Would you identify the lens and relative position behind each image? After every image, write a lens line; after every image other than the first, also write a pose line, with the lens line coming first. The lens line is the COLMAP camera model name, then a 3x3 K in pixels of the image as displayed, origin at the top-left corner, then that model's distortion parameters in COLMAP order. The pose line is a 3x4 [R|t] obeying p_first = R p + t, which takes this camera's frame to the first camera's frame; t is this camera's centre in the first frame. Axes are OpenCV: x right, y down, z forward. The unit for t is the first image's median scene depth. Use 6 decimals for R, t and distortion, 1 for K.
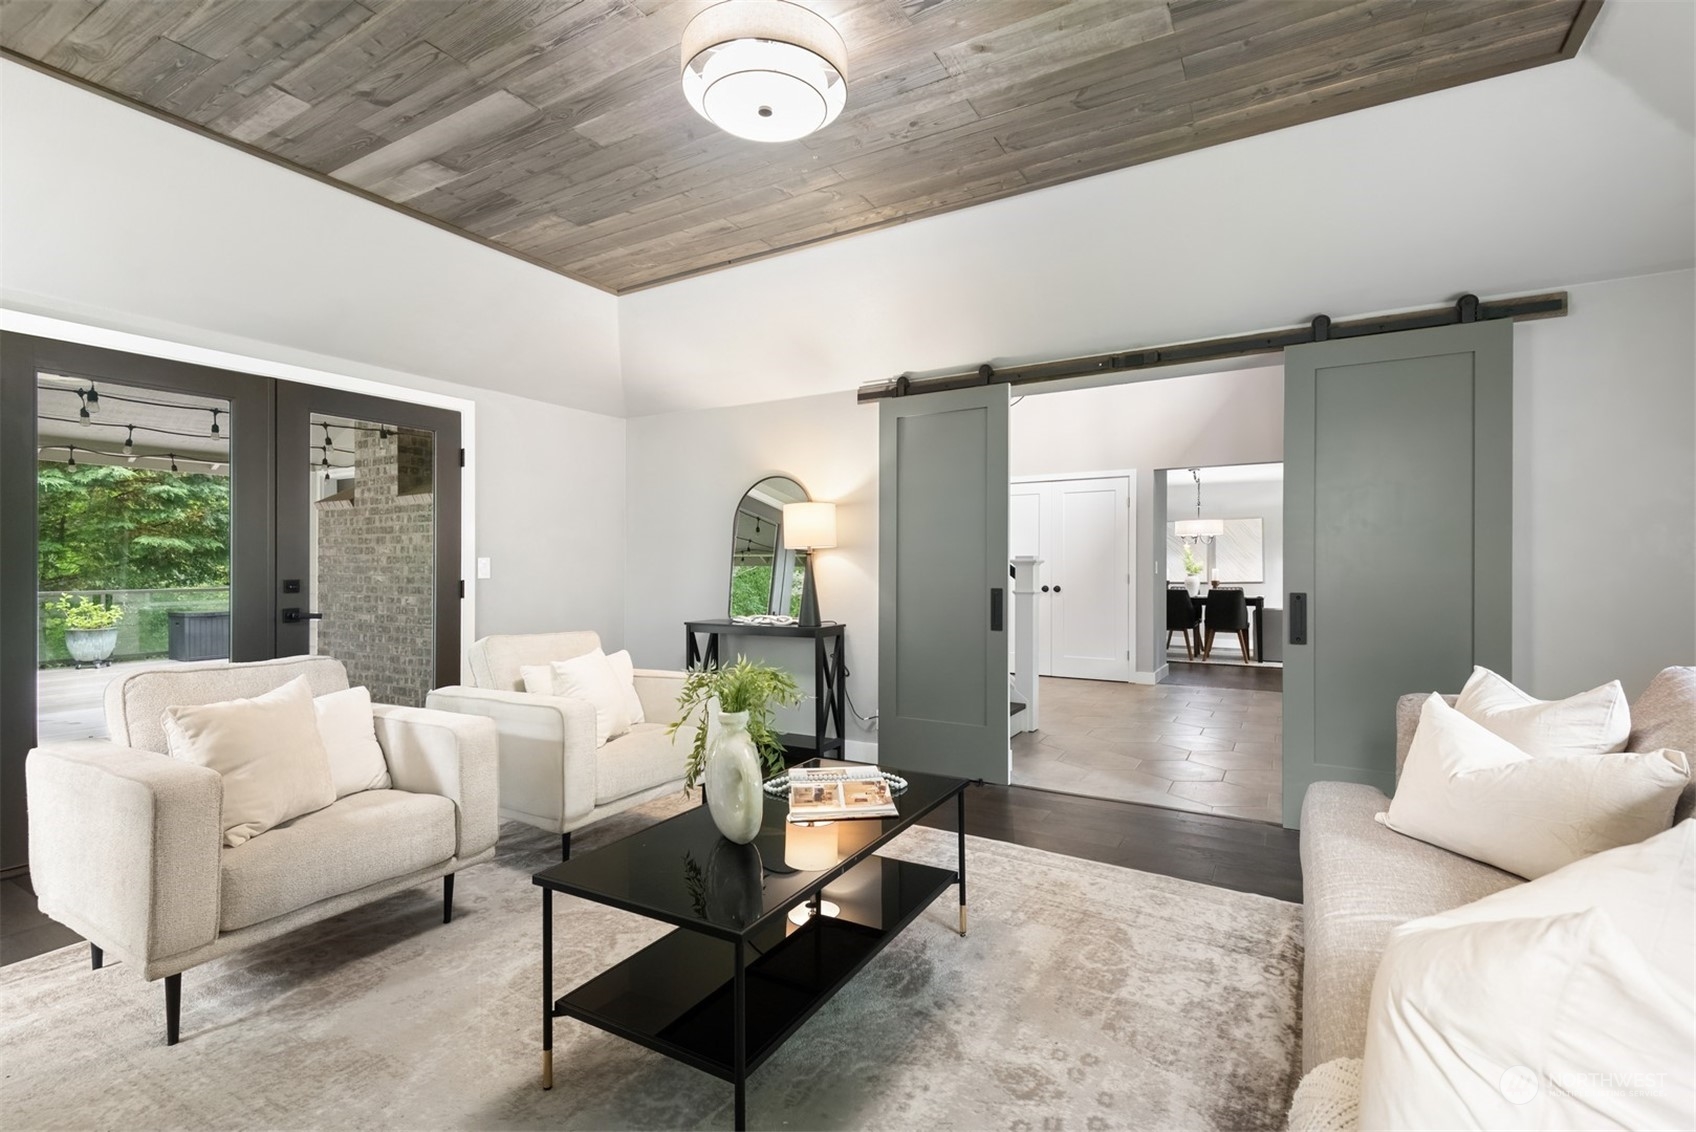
lens RADIAL K [[777.6, 0, 848.0], [0, 777.6, 566.0], [0, 0, 1]] dist [0.001222, -0.018181]
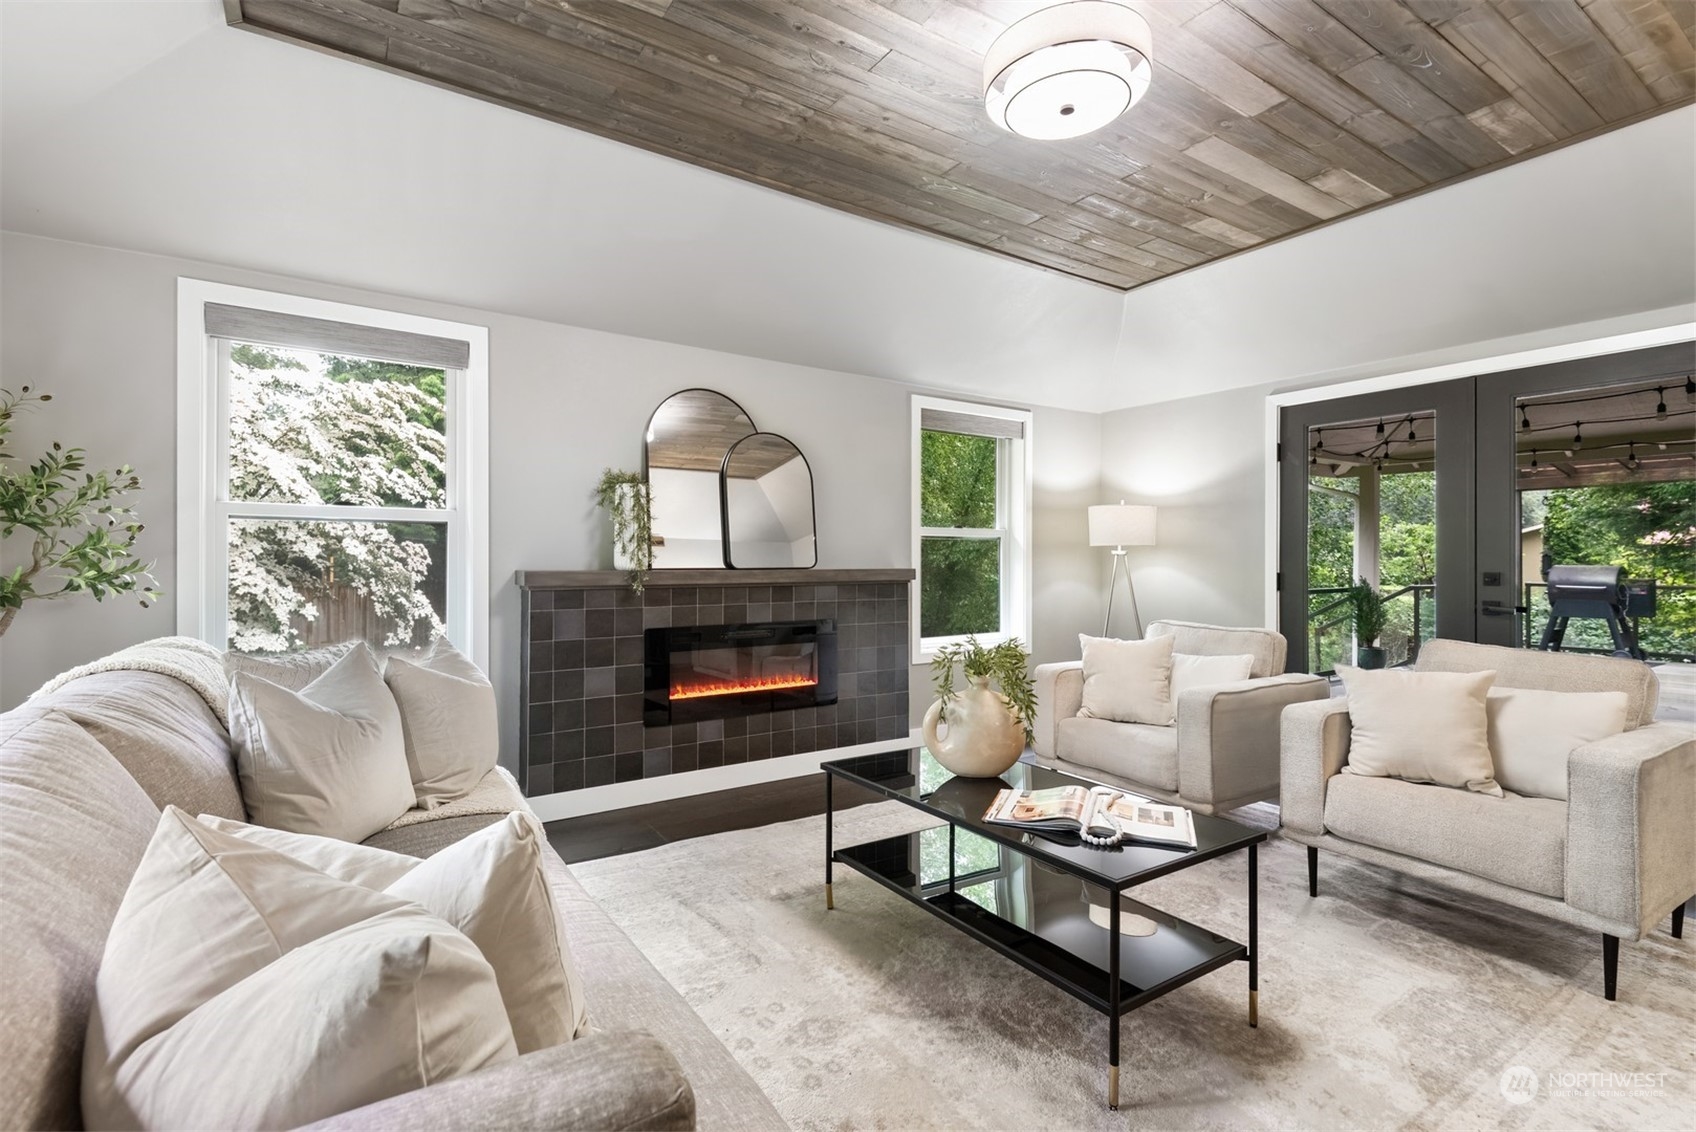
lens RADIAL K [[789.6, 0, 848.0], [0, 789.6, 566.0], [0, 0, 1]] dist [0.022925, -0.020572]
pose [[-0.453593, 0.007217, -0.891180, 0.799627], [0.005342, 0.999971, 0.005379, -0.000777], [0.891193, -0.002321, -0.453618, 1.024498]]
